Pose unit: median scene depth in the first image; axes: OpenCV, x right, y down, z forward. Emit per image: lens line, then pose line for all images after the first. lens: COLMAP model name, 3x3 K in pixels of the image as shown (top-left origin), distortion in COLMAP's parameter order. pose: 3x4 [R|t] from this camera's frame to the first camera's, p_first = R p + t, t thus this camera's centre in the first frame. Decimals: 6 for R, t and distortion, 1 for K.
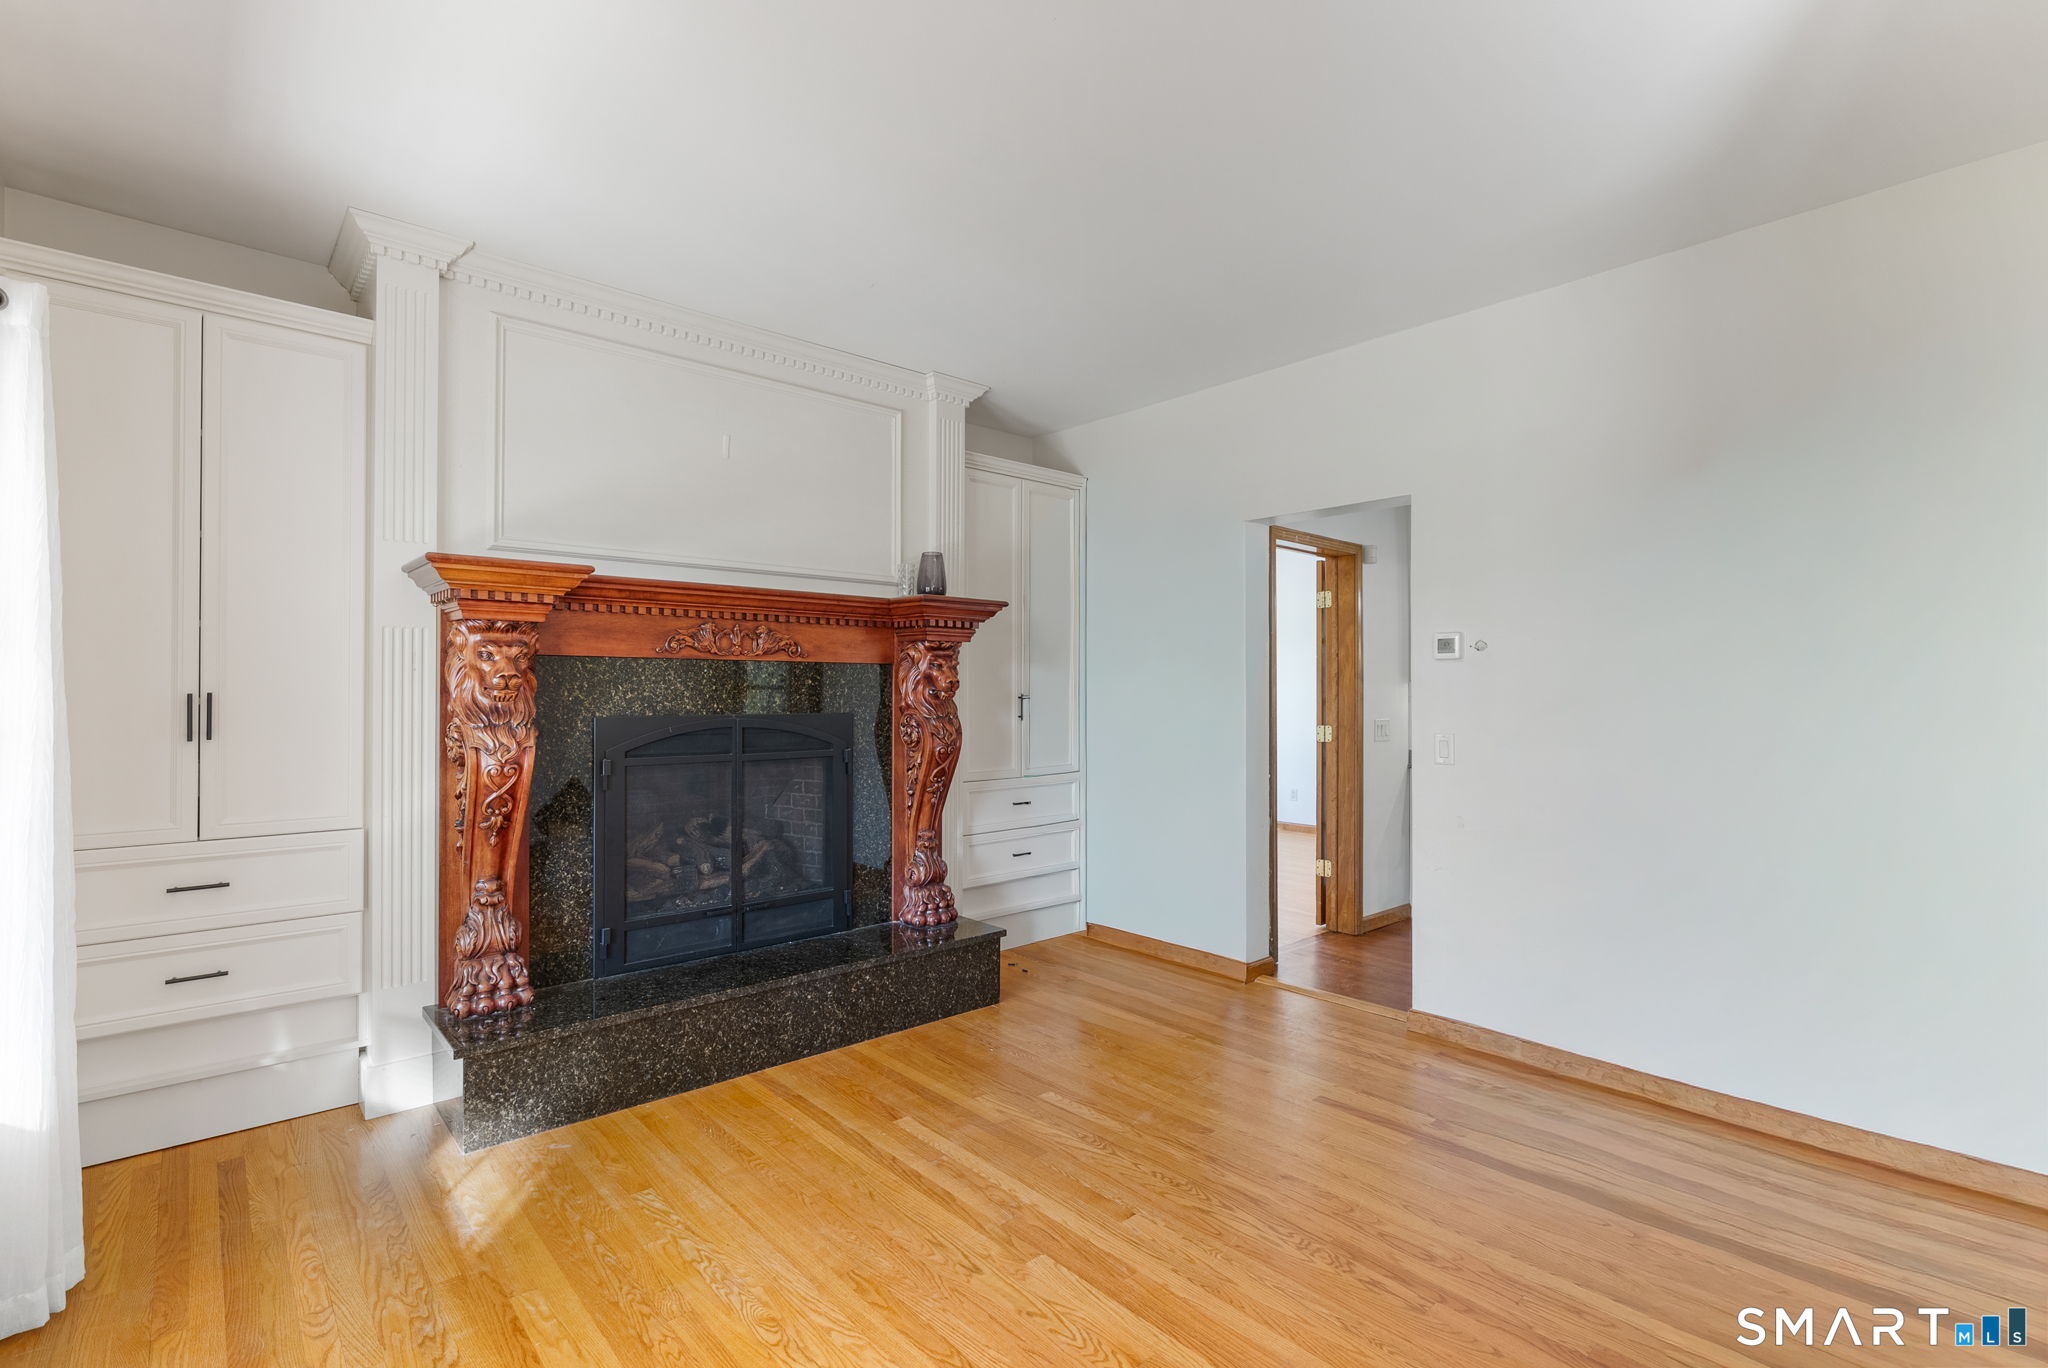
lens RADIAL K [[941.2, 0, 1022.2], [0, 941.2, 687.7], [0, 0, 1]] dist [-0.003064, -0.000135]
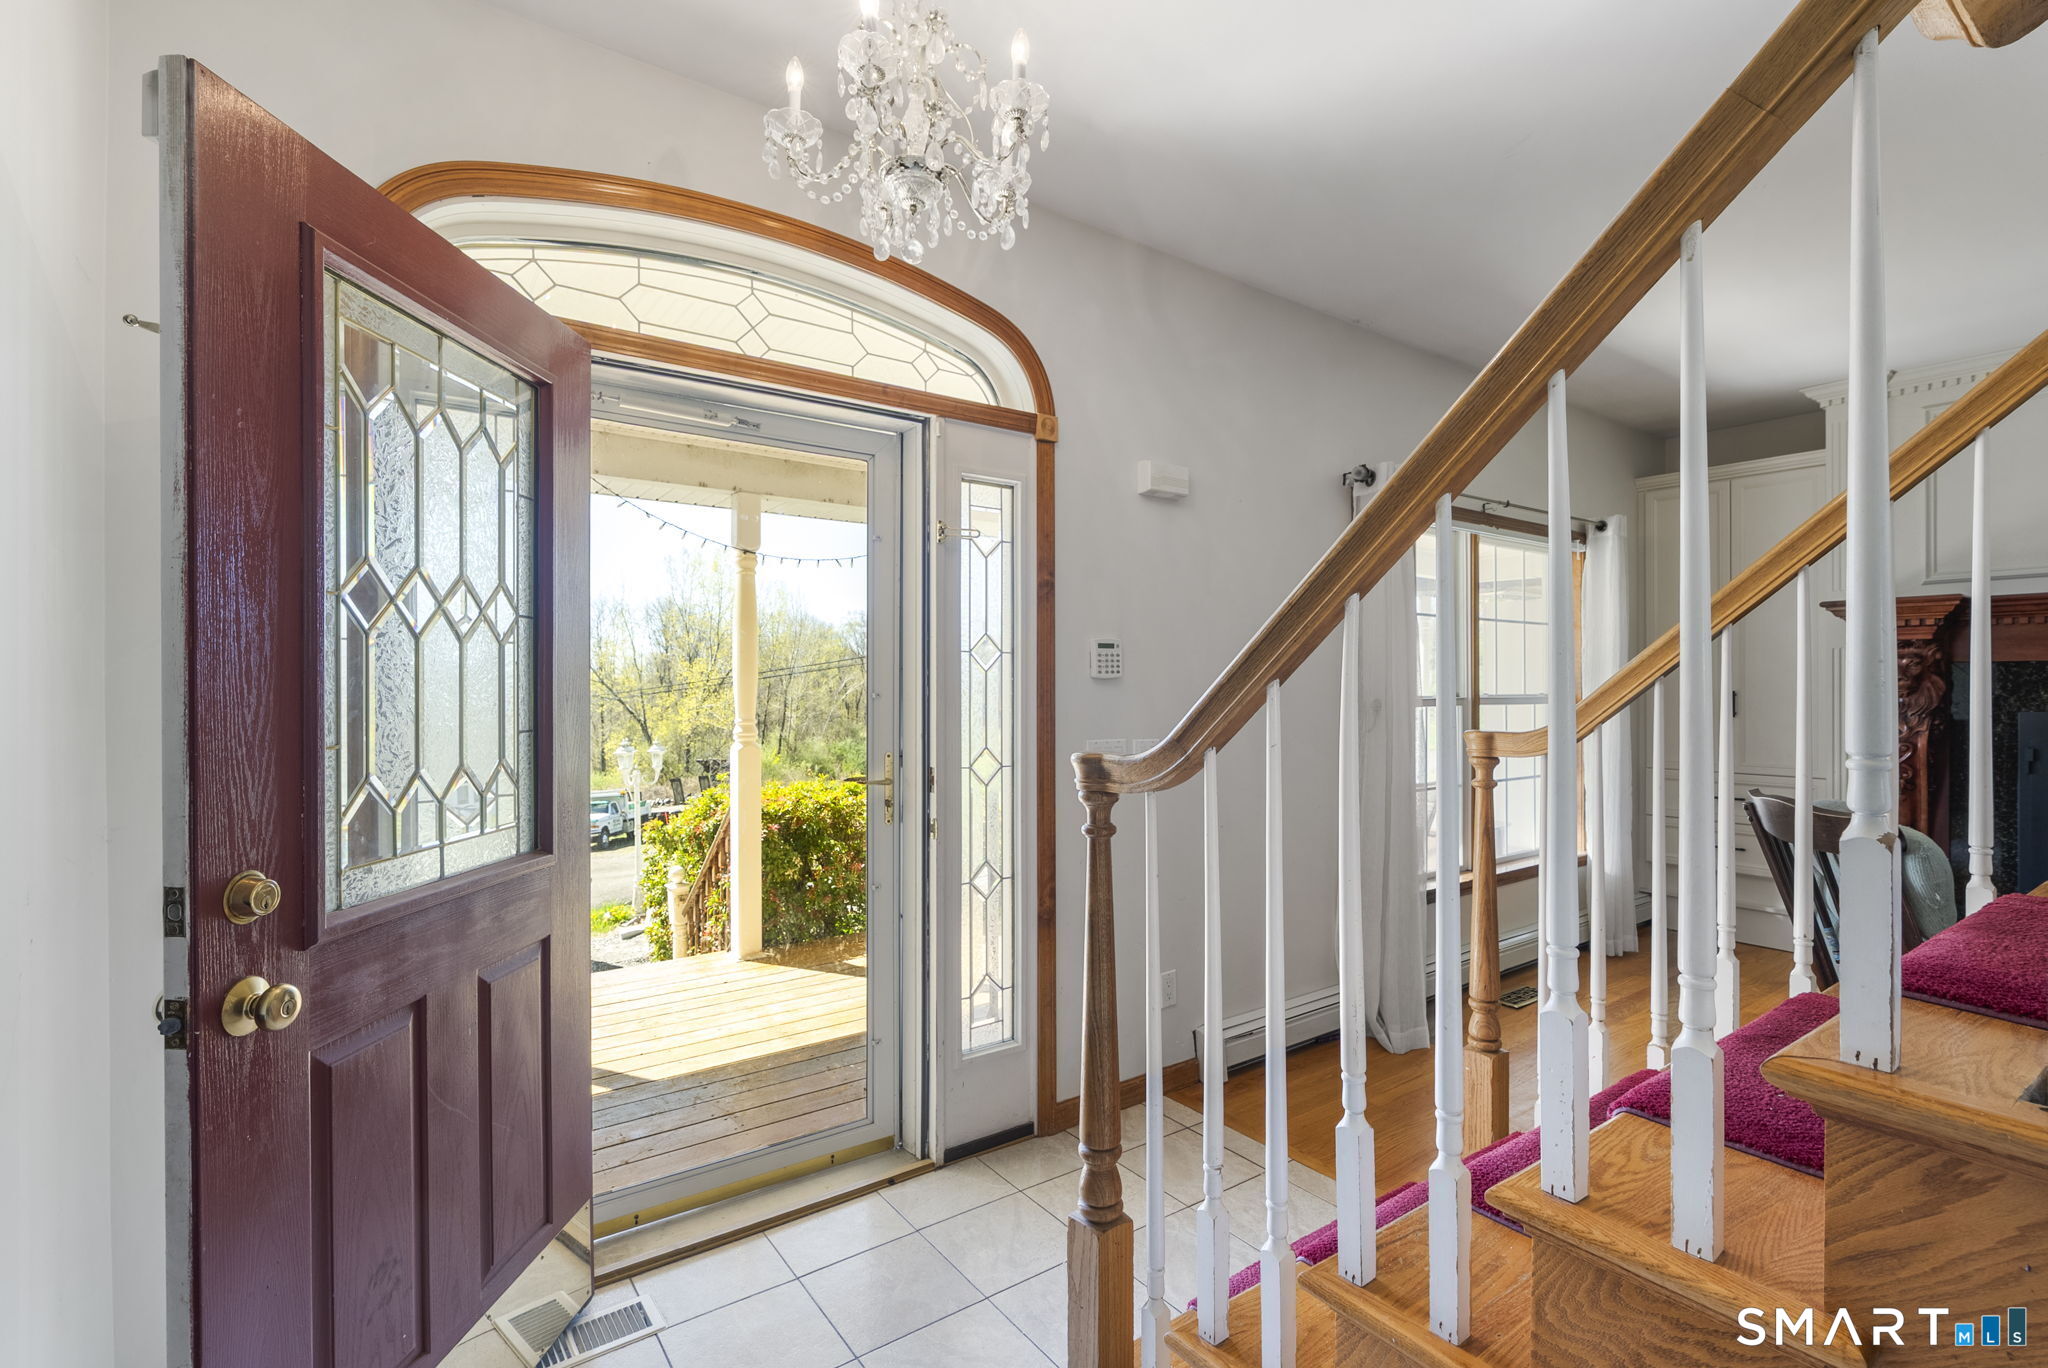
lens RADIAL K [[941.2, 0, 1021.7], [0, 941.2, 686.8], [0, 0, 1]] dist [-0.003064, -0.000135]
pose [[-0.100995, -0.001104, -0.994886, 0.951657], [0.000916, 0.999999, -0.001203, -0.000724], [0.994887, -0.001033, -0.100993, -0.156242]]
